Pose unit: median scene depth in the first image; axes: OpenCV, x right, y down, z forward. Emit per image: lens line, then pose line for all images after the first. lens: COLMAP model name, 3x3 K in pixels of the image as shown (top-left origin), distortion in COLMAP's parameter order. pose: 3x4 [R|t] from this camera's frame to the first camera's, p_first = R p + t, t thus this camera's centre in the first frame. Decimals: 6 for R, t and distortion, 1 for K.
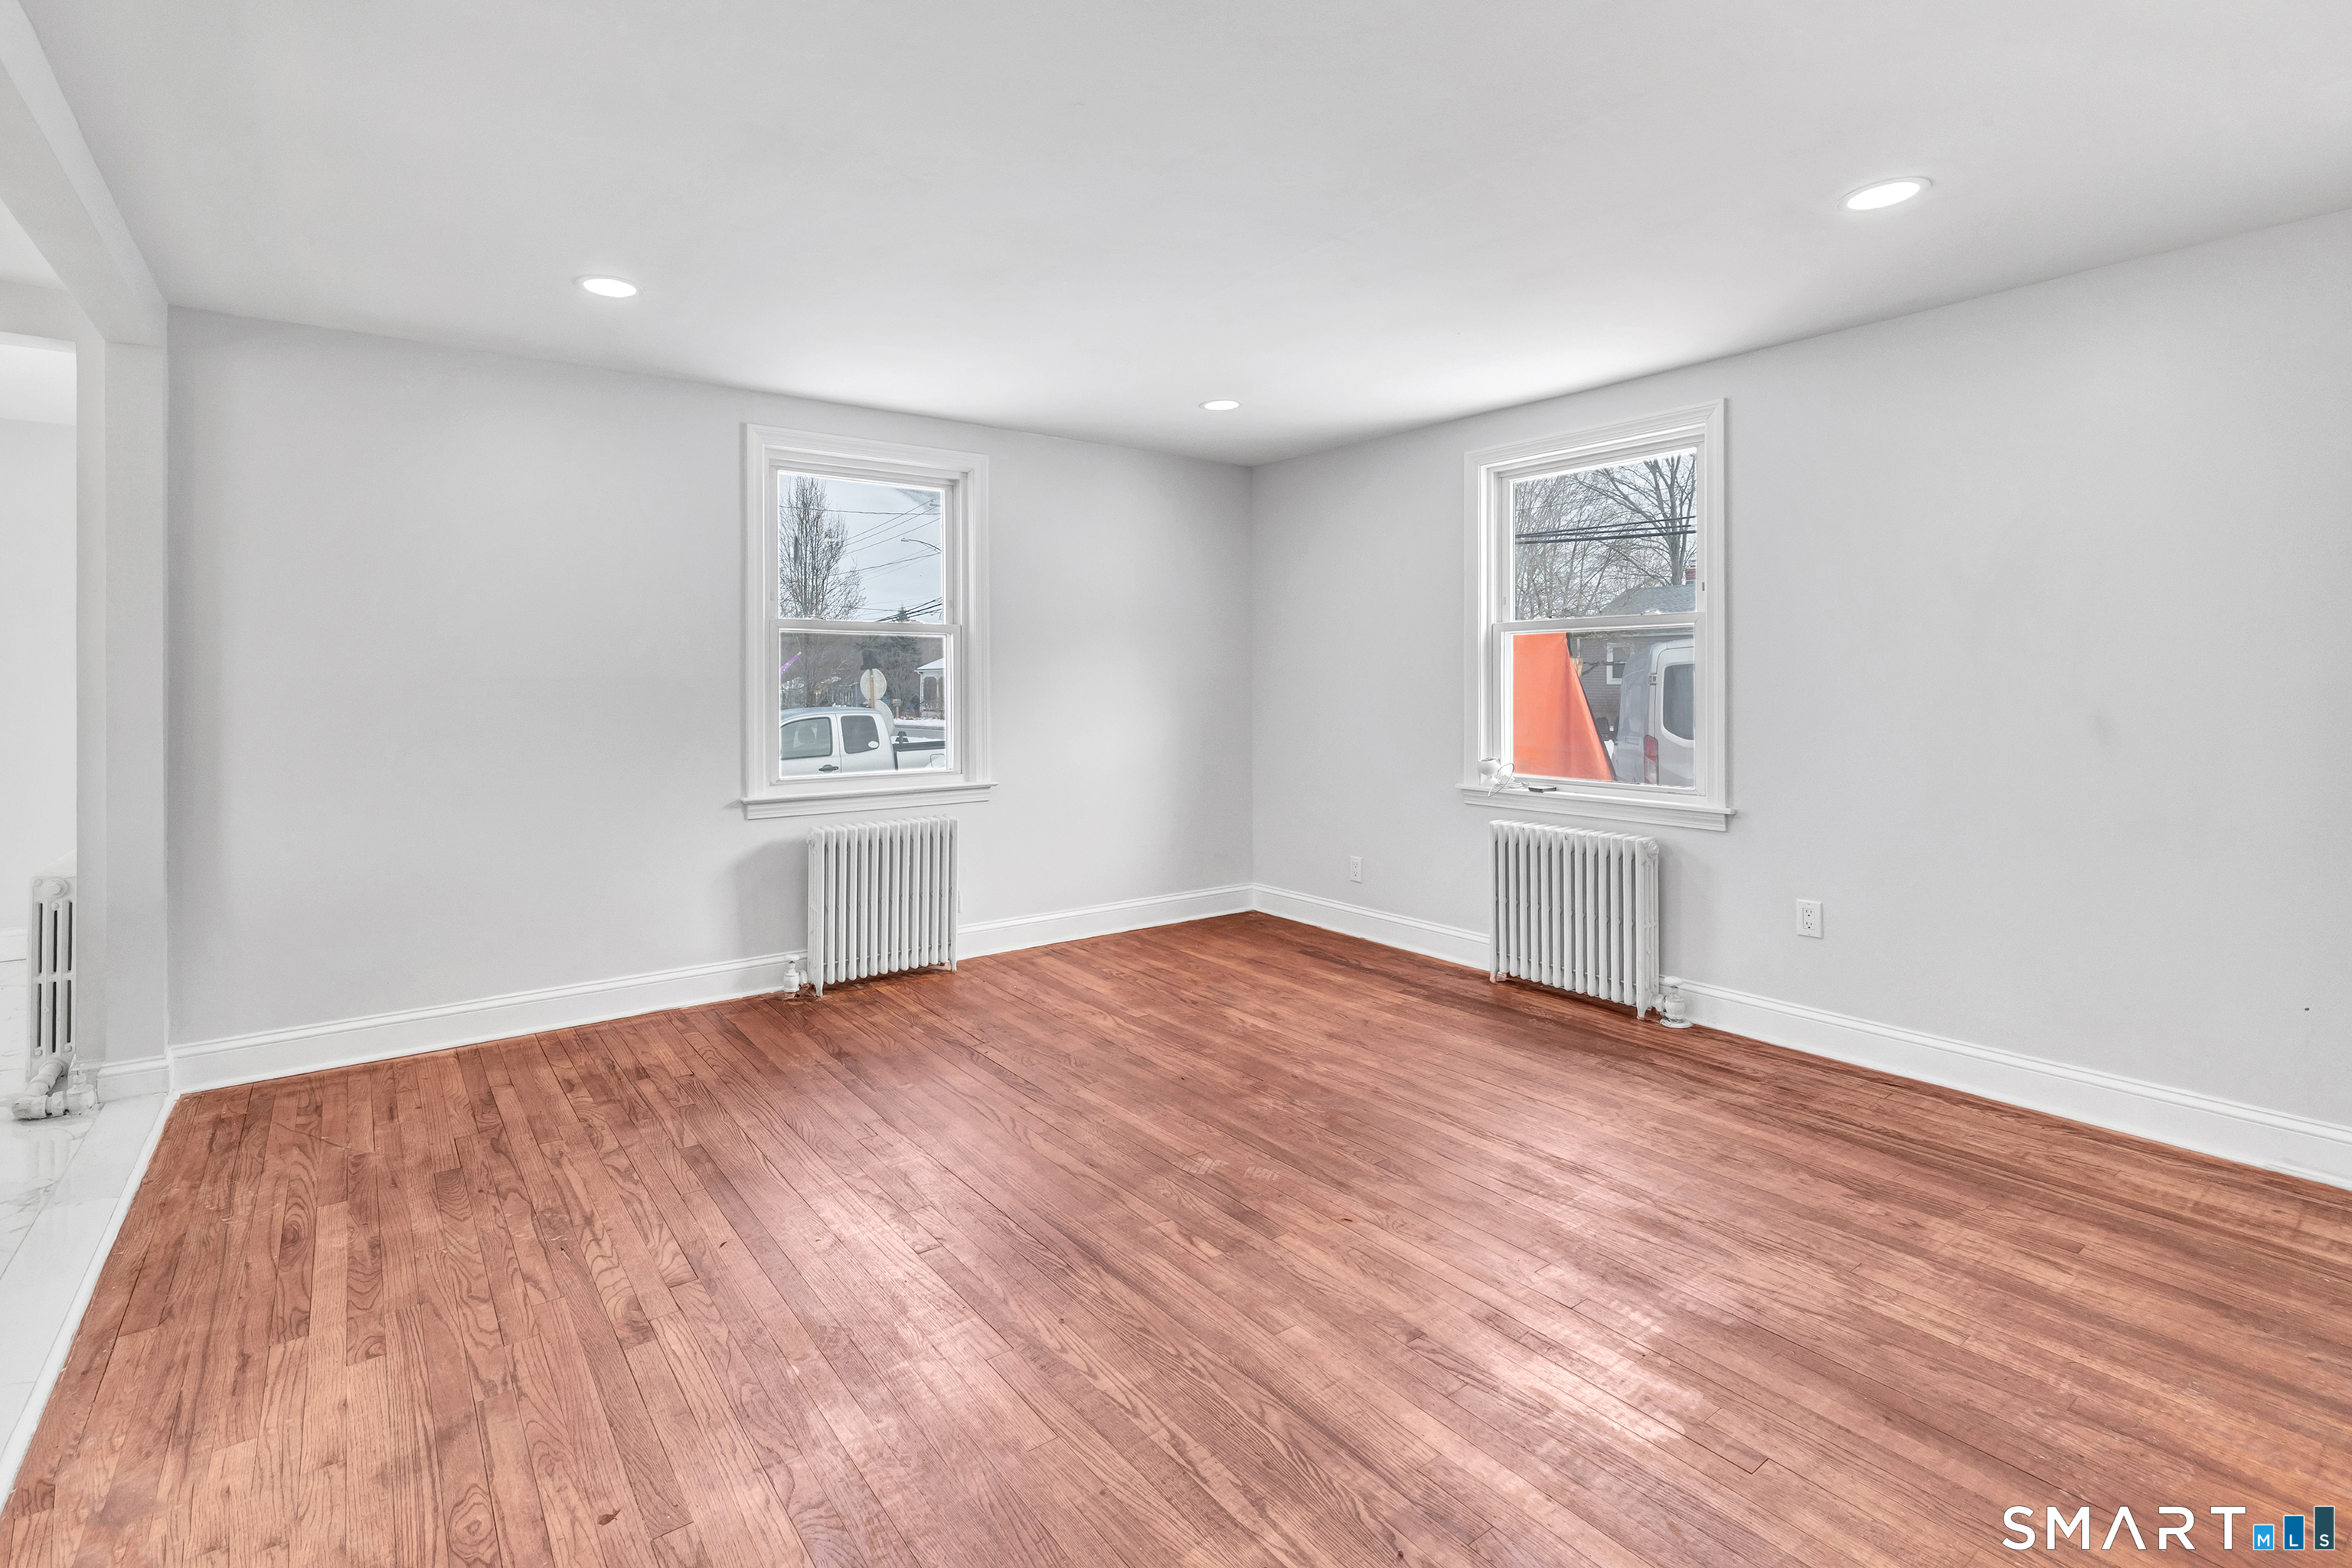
lens RADIAL K [[1047.0, 0, 1115.2], [0, 1047.0, 678.8], [0, 0, 1]] dist [0.001015, 0.000334]
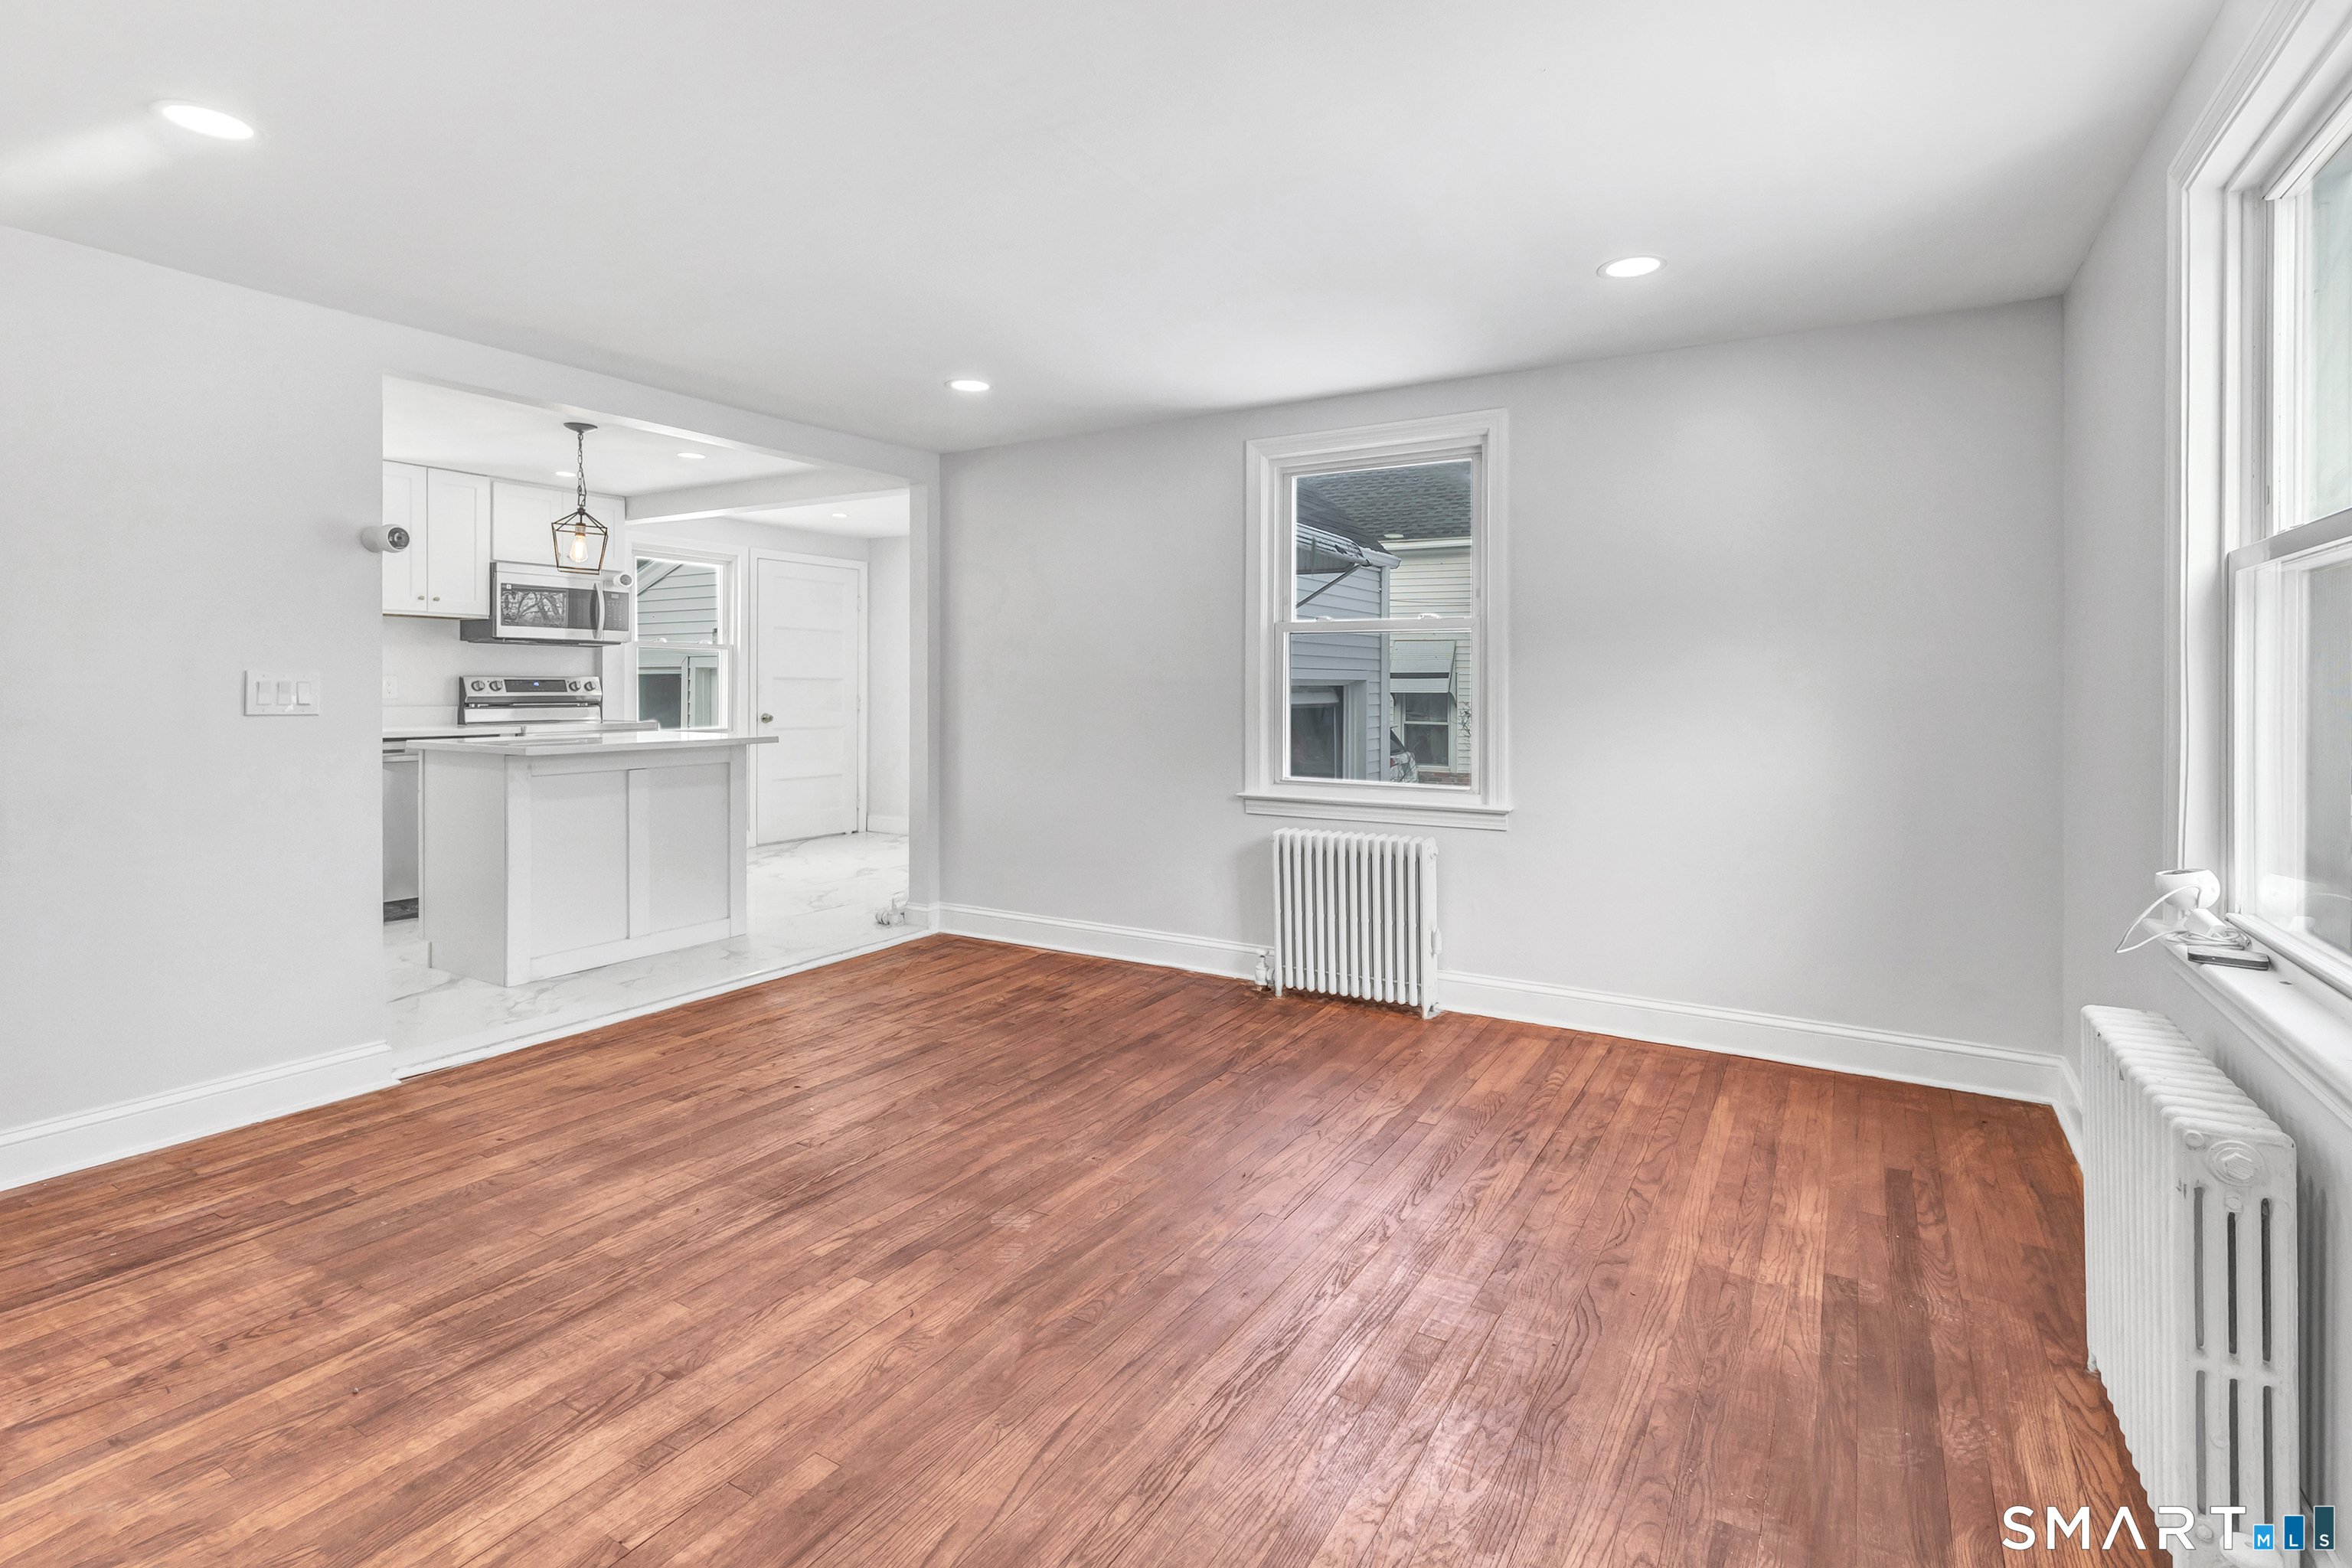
lens RADIAL K [[1140.9, 0, 1220.8], [0, 1140.9, 685.2], [0, 0, 1]] dist [-0.001548, -0.000594]
pose [[0.412787, 0.005245, -0.910812, 1.166037], [-0.003885, 0.999984, 0.003997, 0.000515], [0.910819, 0.001889, 0.412801, 0.843002]]
